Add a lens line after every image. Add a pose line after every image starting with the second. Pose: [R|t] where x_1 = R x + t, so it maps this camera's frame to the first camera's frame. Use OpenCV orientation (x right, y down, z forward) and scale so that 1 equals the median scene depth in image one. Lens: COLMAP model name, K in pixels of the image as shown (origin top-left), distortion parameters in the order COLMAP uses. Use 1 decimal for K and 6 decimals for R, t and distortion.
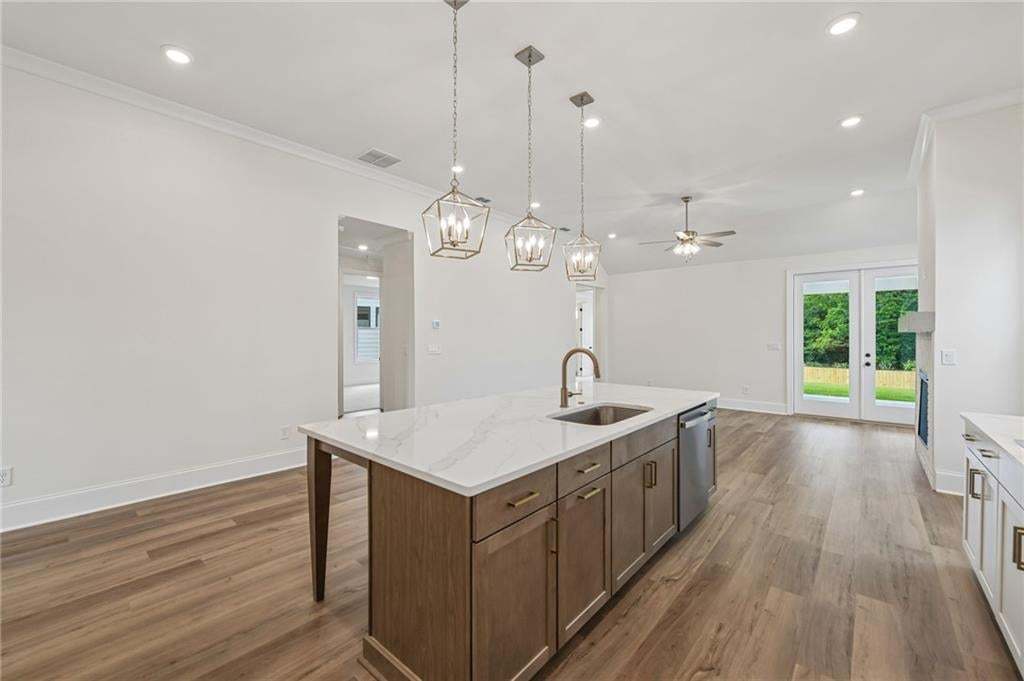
lens RADIAL K [[414.3, 0, 511.0], [0, 414.3, 340.1], [0, 0, 1]] dist [-0.000352, -0.002002]
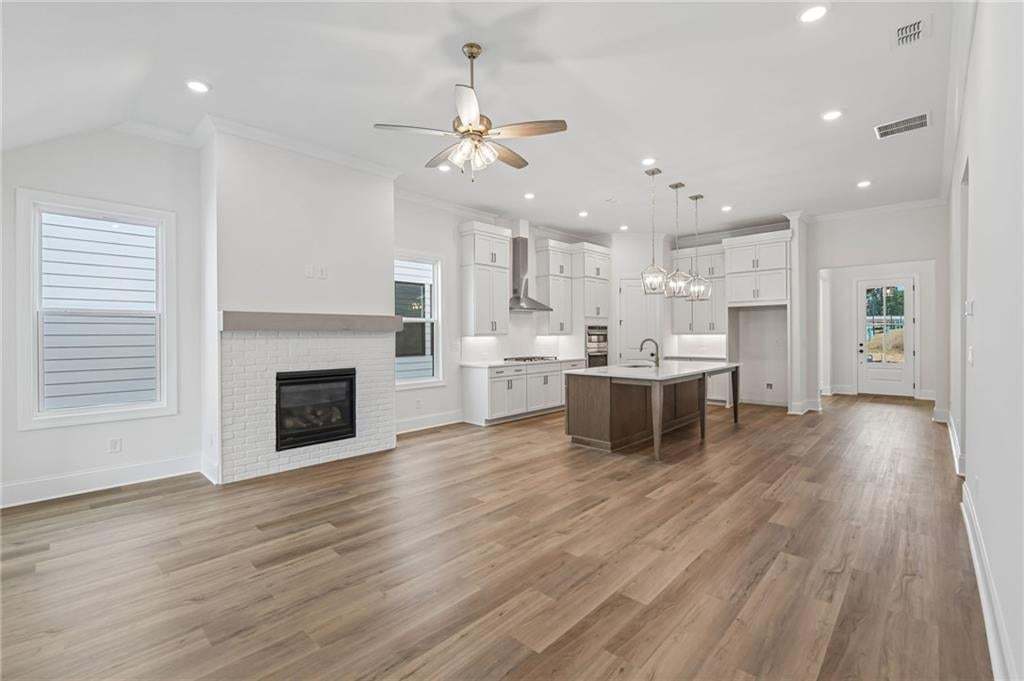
lens RADIAL K [[437.5, 0, 507.9], [0, 437.5, 336.1], [0, 0, 1]] dist [-0.011778, 0.001129]
pose [[-0.998803, 0.008204, 0.048218, 0.580739], [0.008688, 0.999914, 0.009836, -0.016282], [-0.048133, 0.010243, -0.998788, 2.437826]]
